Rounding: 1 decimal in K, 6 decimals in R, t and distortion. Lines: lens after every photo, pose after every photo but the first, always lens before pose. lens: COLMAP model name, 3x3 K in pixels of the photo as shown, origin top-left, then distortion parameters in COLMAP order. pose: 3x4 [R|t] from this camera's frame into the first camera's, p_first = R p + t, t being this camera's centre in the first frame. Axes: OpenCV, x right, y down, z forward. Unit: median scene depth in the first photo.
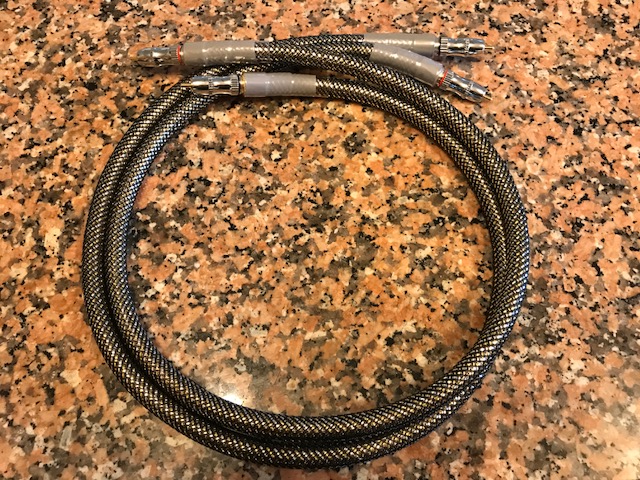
lens RADIAL K [[540.6, 0, 316.2], [0, 540.6, 244.4], [0, 0, 1]] dist [0.013398, -0.020012]
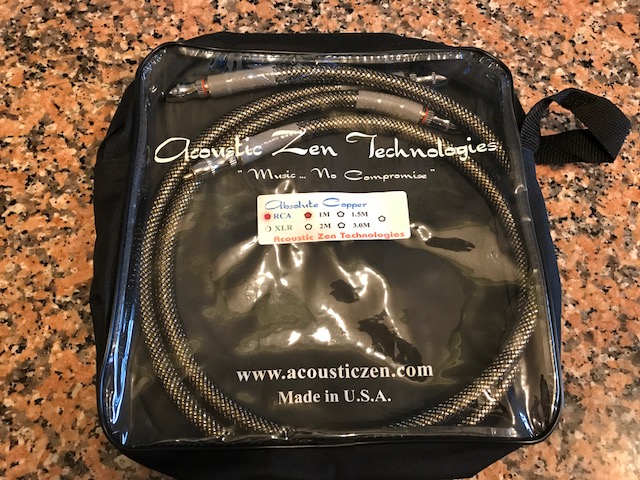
lens RADIAL K [[540.6, 0, 313.6], [0, 540.6, 239.9], [0, 0, 1]] dist [0.013398, -0.020012]
pose [[0.998179, 0.048843, 0.035403, -0.427239], [-0.049829, 0.998378, 0.027526, -0.300910], [-0.034001, -0.029240, 0.998994, 0.000339]]
